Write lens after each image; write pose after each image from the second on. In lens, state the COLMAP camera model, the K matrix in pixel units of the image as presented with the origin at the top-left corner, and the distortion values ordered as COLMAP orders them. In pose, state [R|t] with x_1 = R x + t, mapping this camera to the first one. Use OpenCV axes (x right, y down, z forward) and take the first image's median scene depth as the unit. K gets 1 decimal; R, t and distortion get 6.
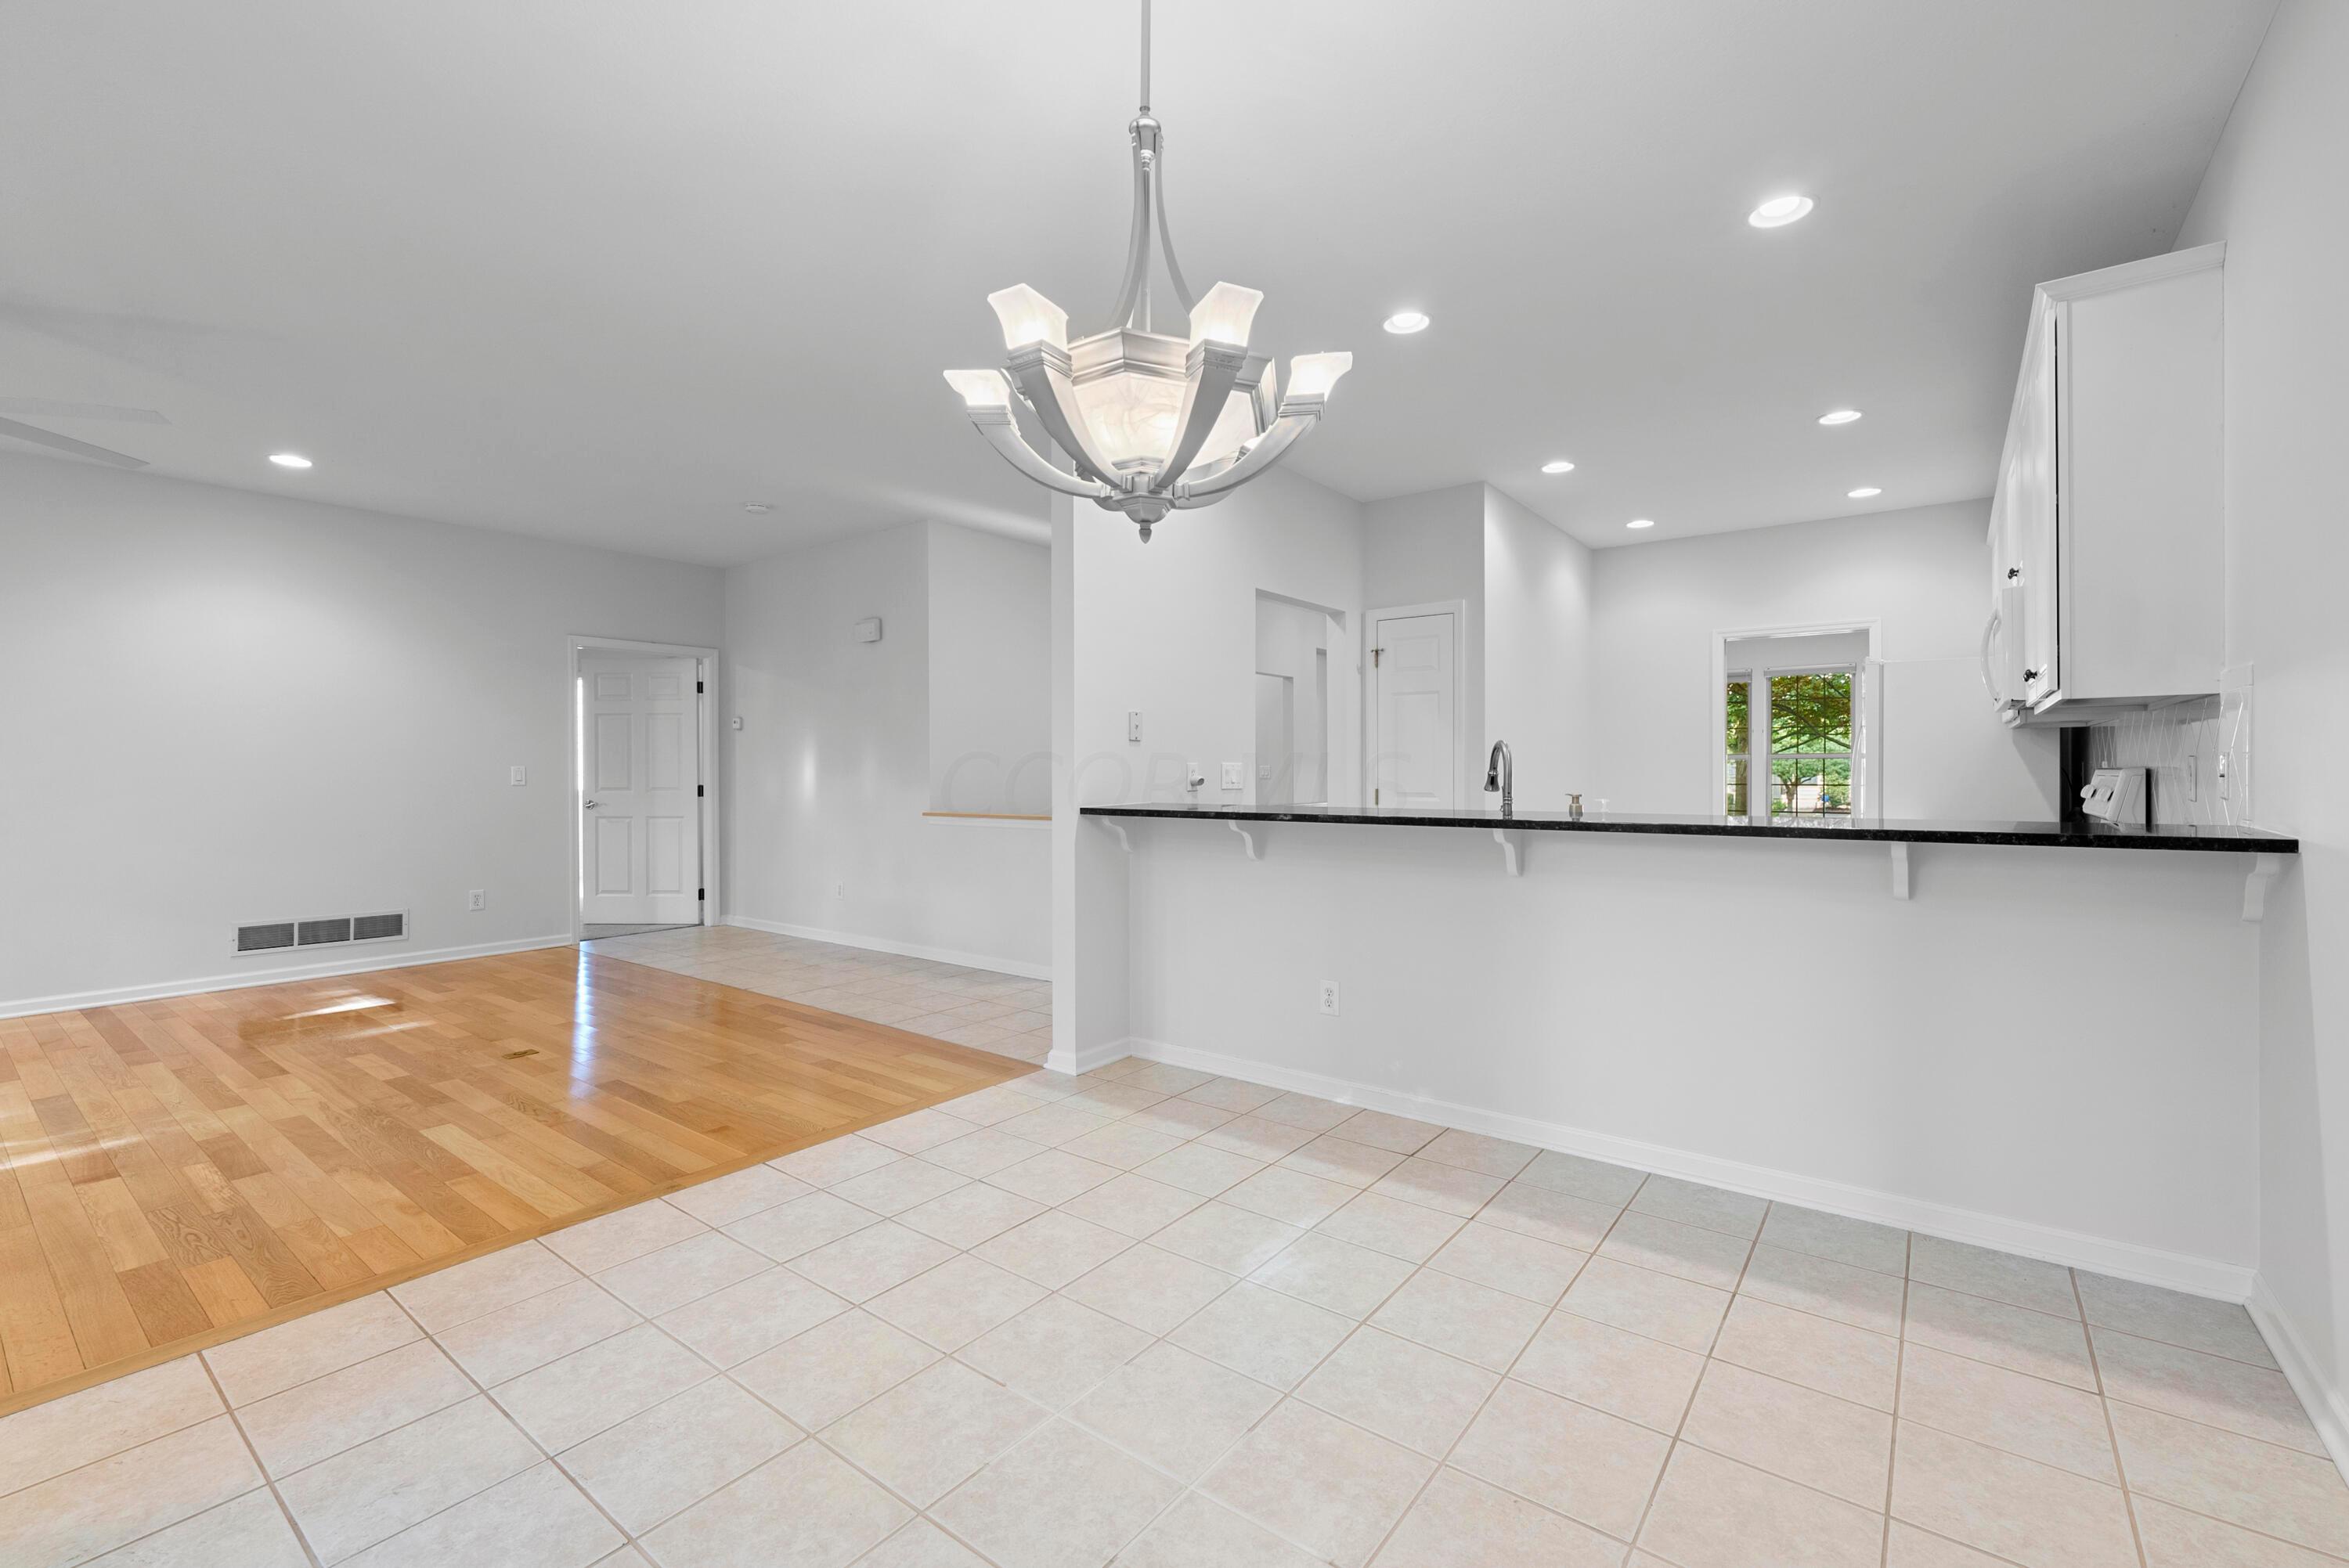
lens RADIAL K [[1002.5, 0, 1171.8], [0, 1002.5, 758.6], [0, 0, 1]] dist [0.000143, 0.000148]
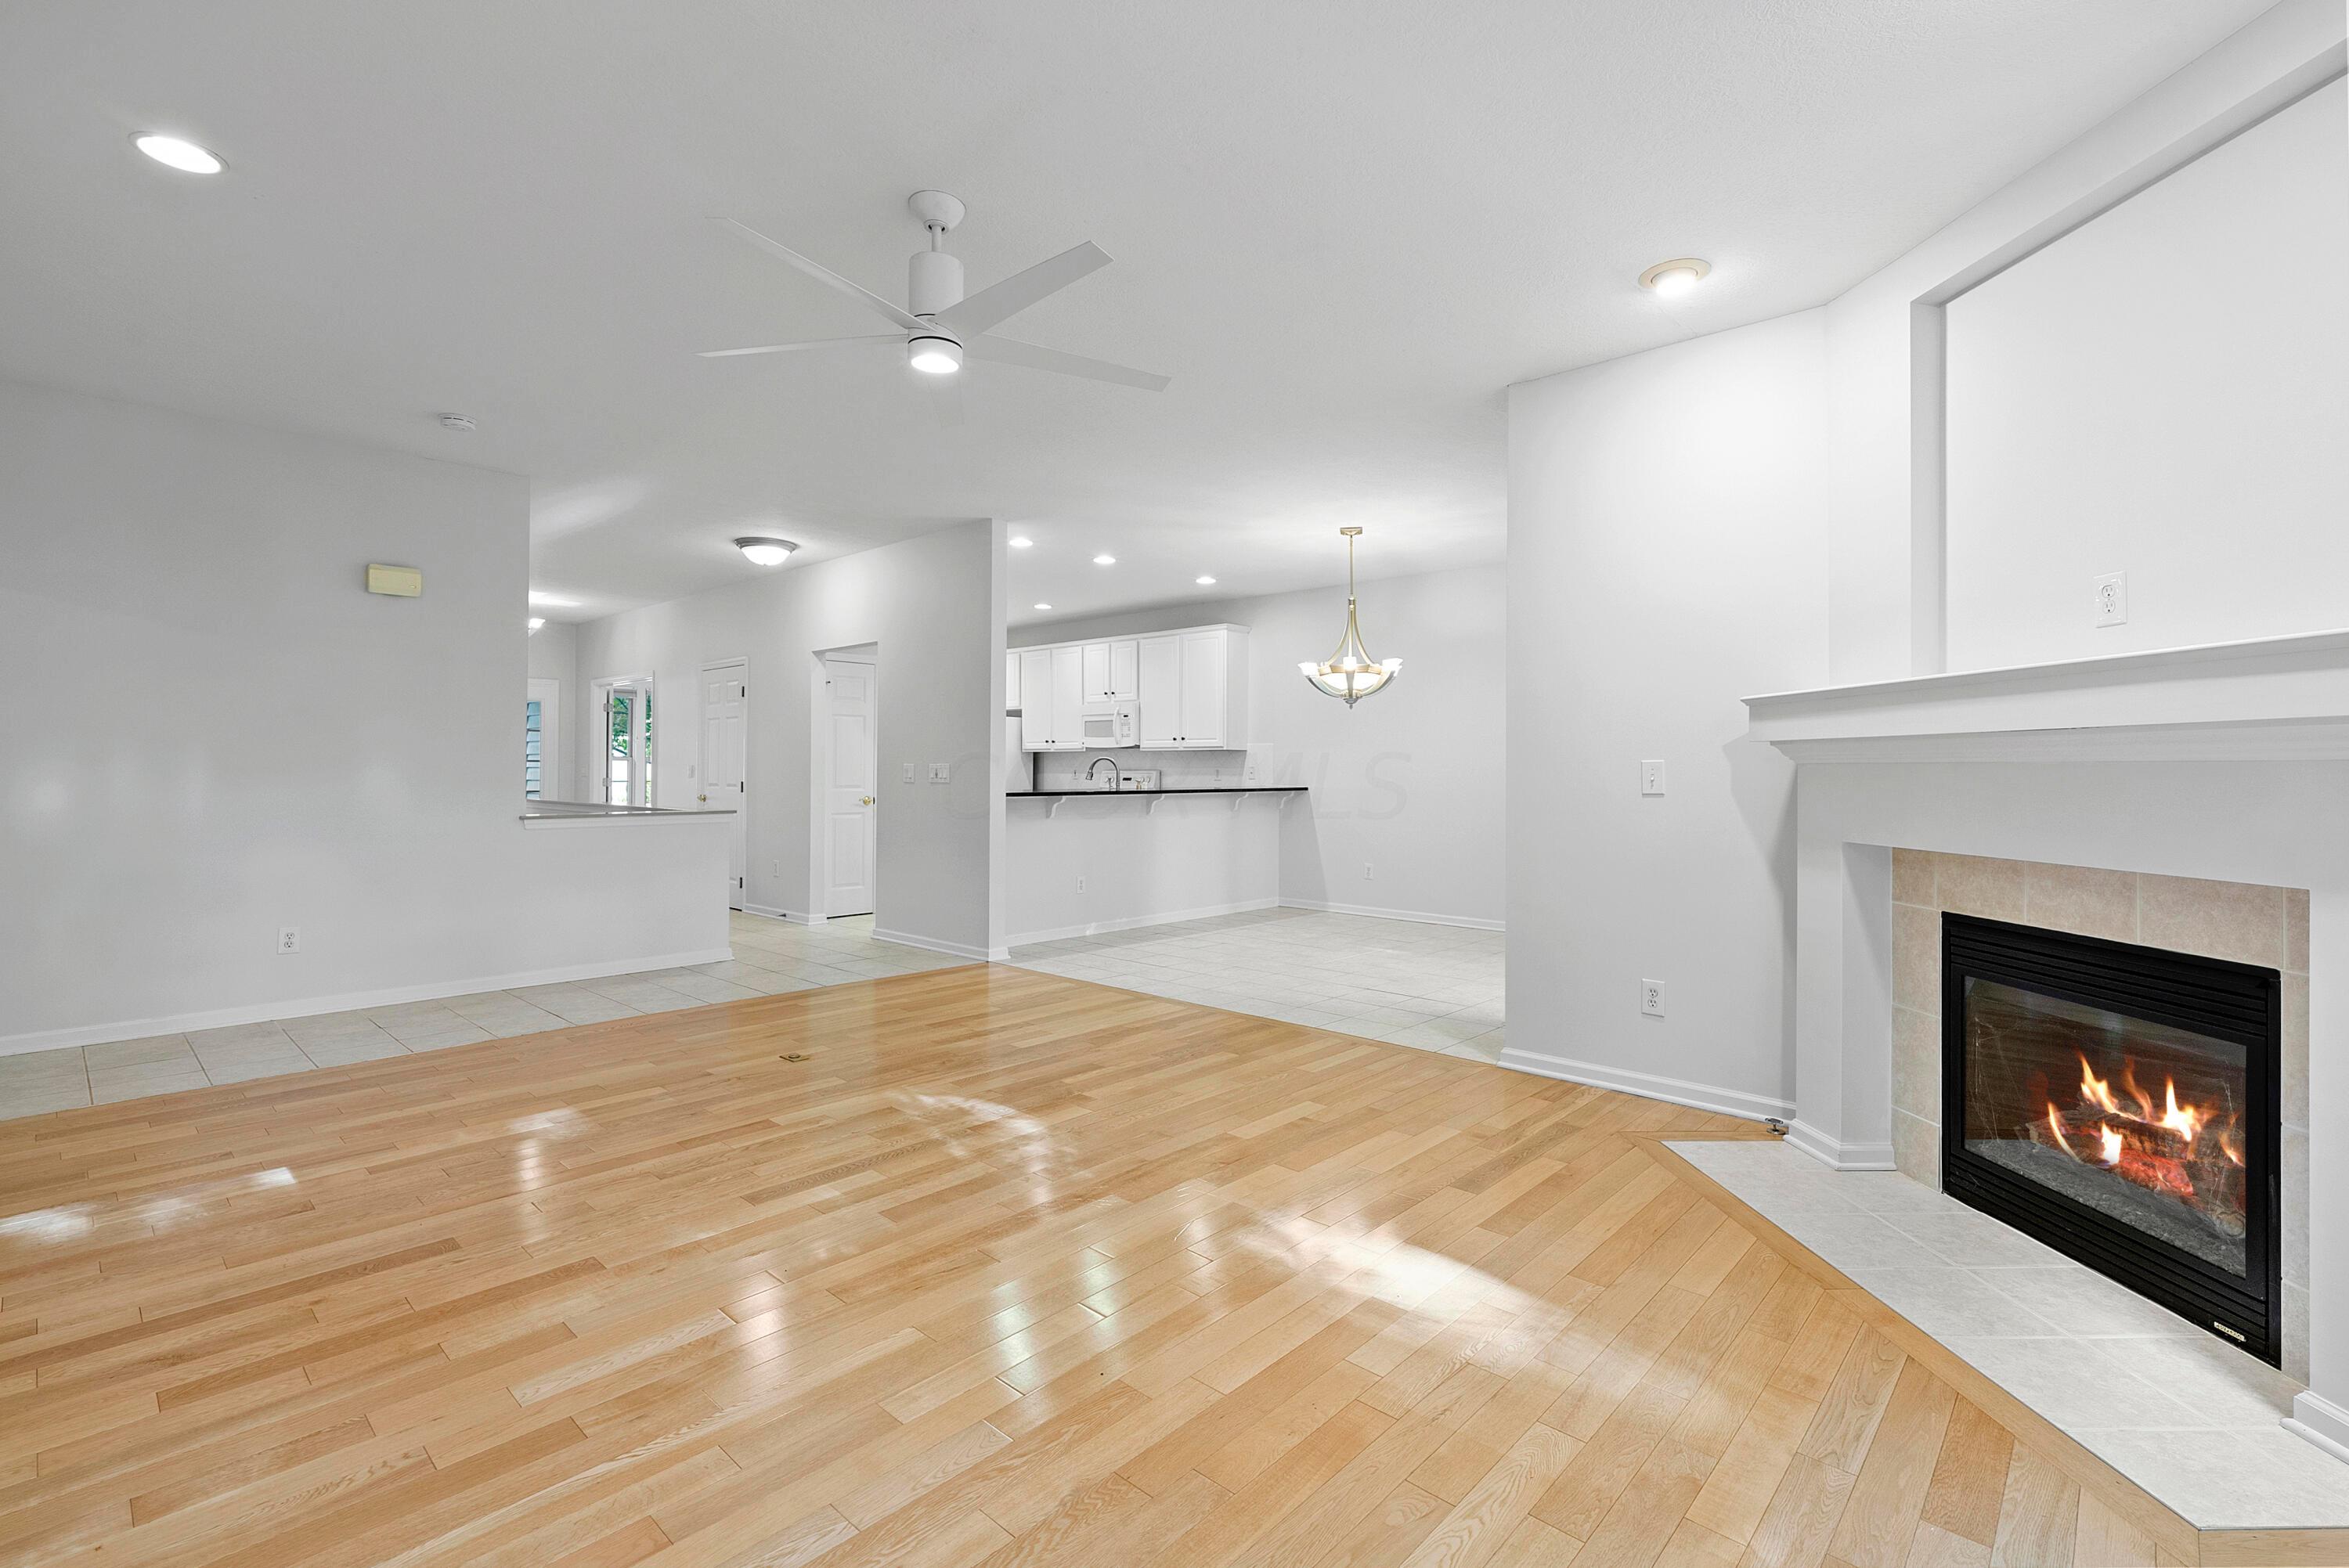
lens RADIAL K [[1052.8, 0, 1199.8], [0, 1052.8, 765.6], [0, 0, 1]] dist [0.000340, 0.000293]
pose [[0.069963, 0.005903, 0.997532, -2.292756], [-0.018042, 0.999826, -0.004651, 0.011114], [-0.997386, -0.017672, 0.070057, 0.750516]]
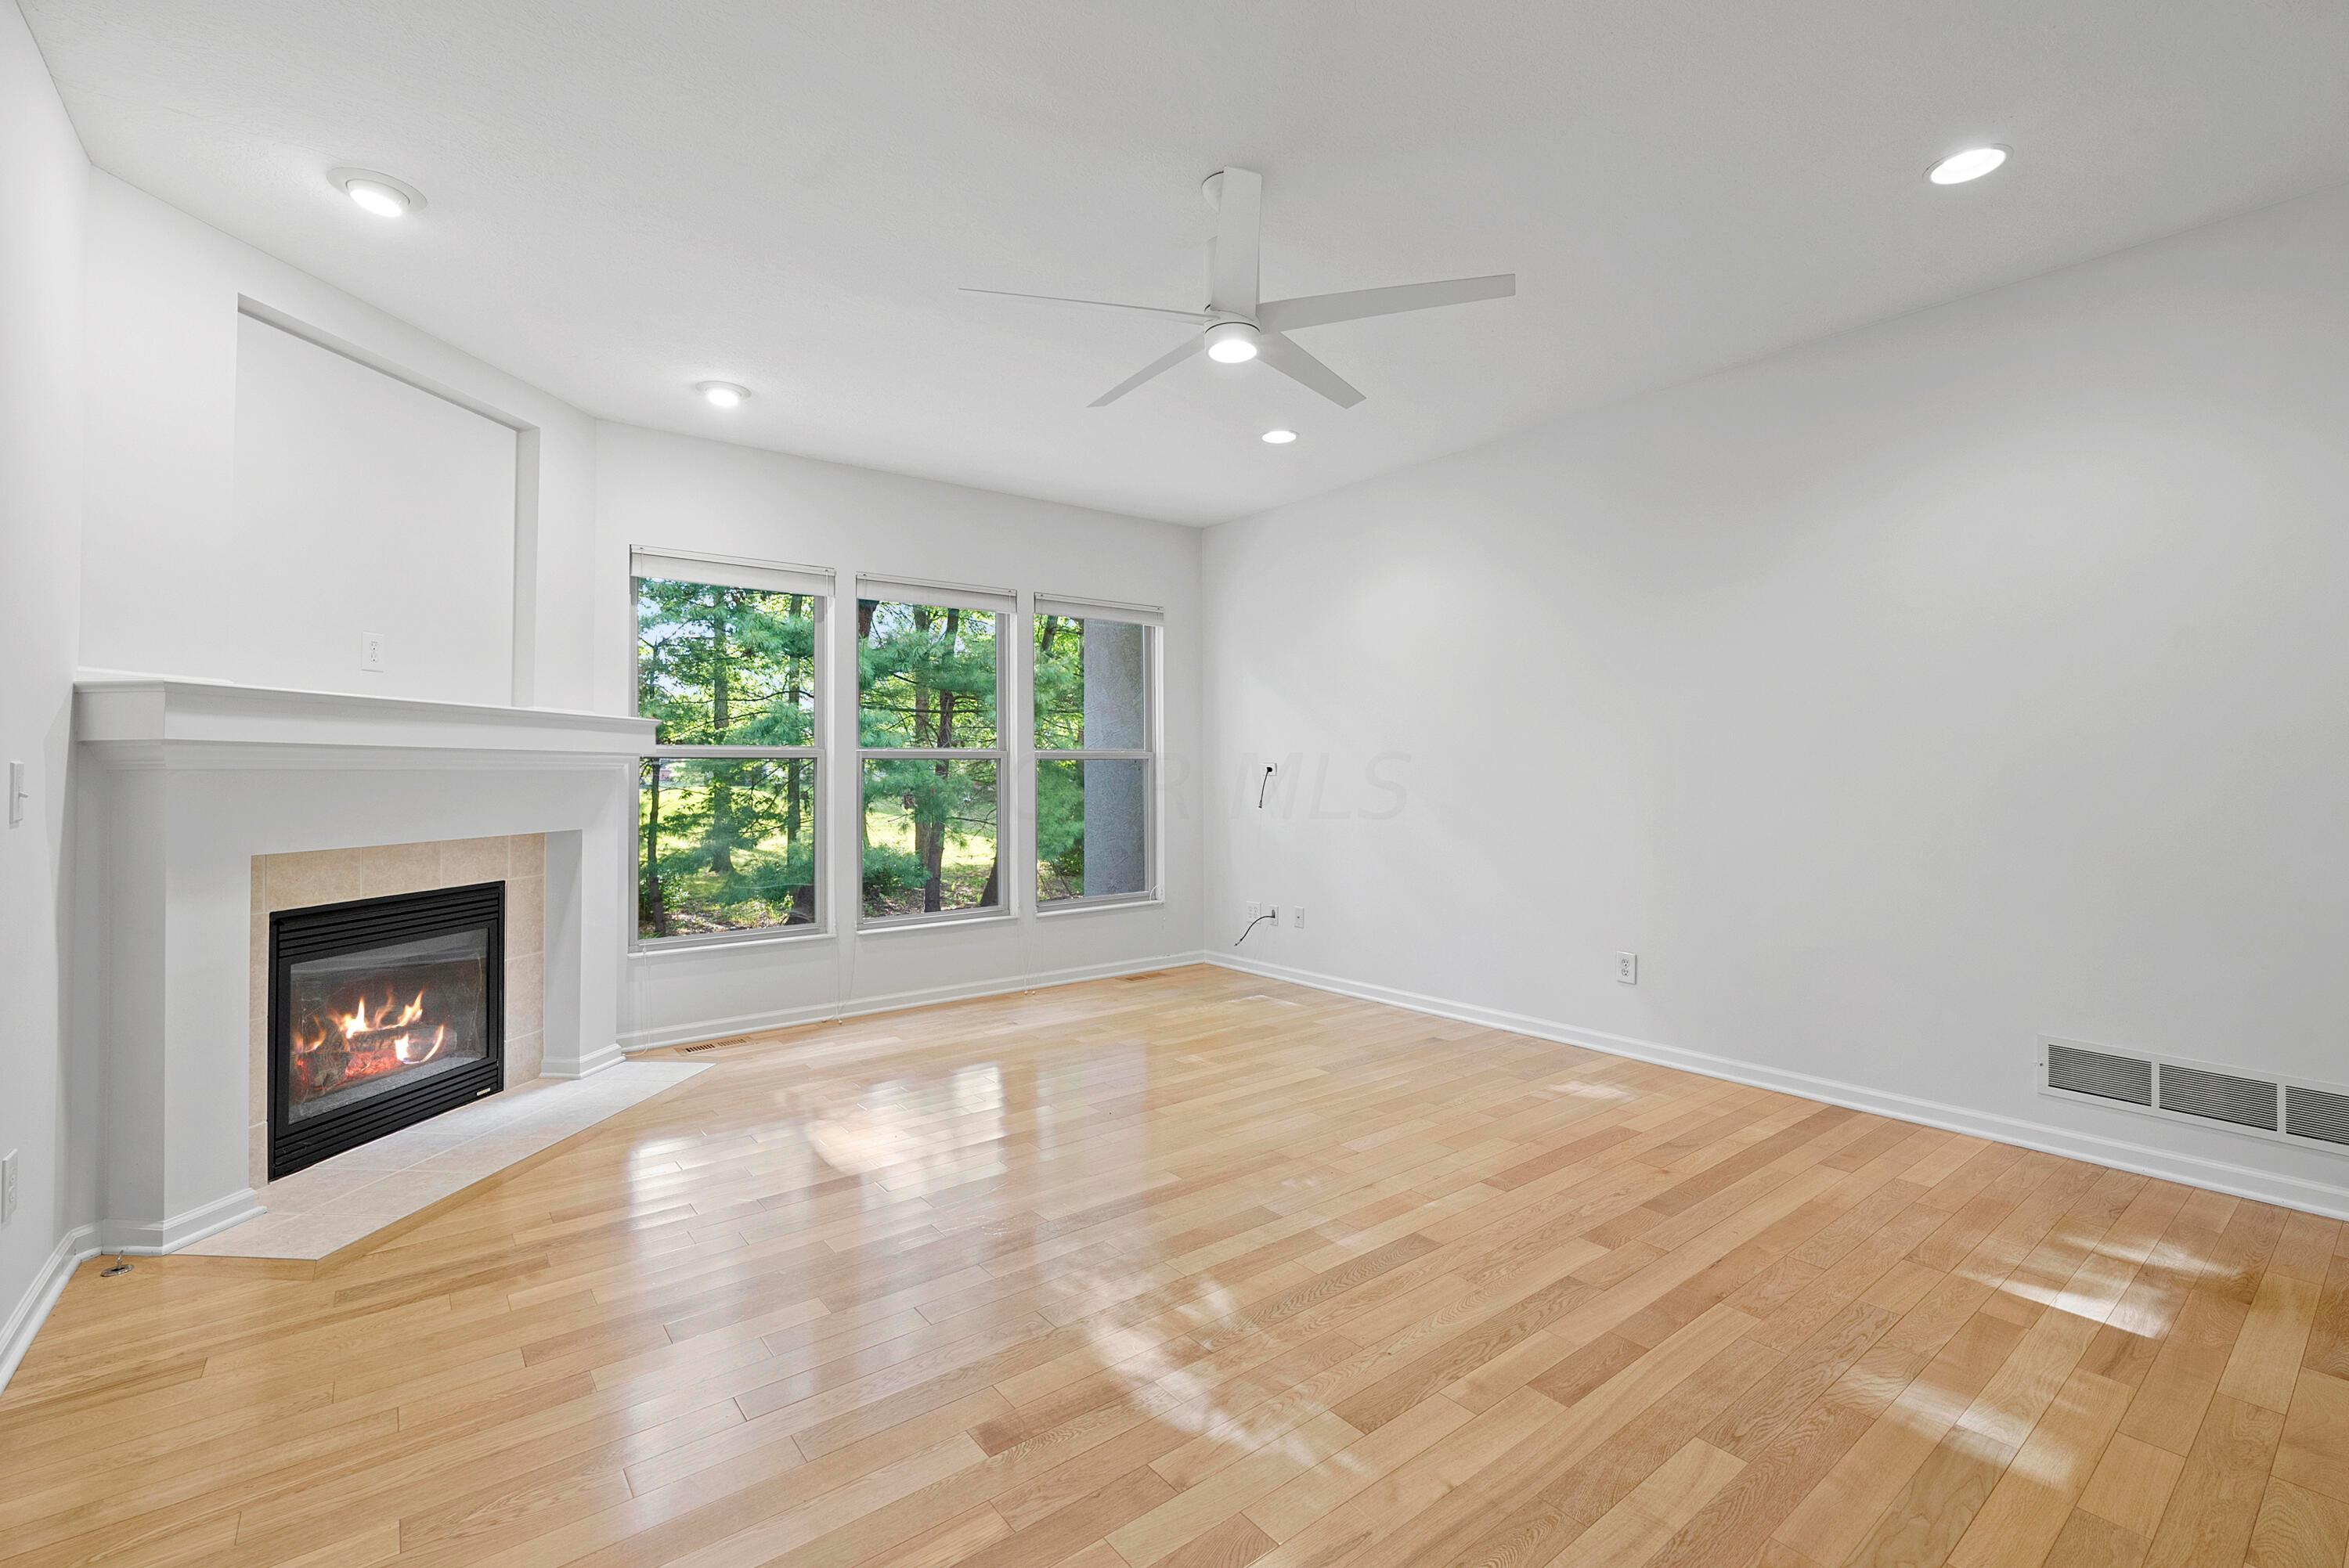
lens RADIAL K [[1018.3, 0, 1199.6], [0, 1018.3, 752.4], [0, 0, 1]] dist [0.000225, -0.000094]
pose [[-0.235286, -0.015719, -0.971799, -0.473001], [0.017626, 0.999636, -0.020436, 0.012396], [0.971766, -0.021937, -0.234923, 1.243446]]
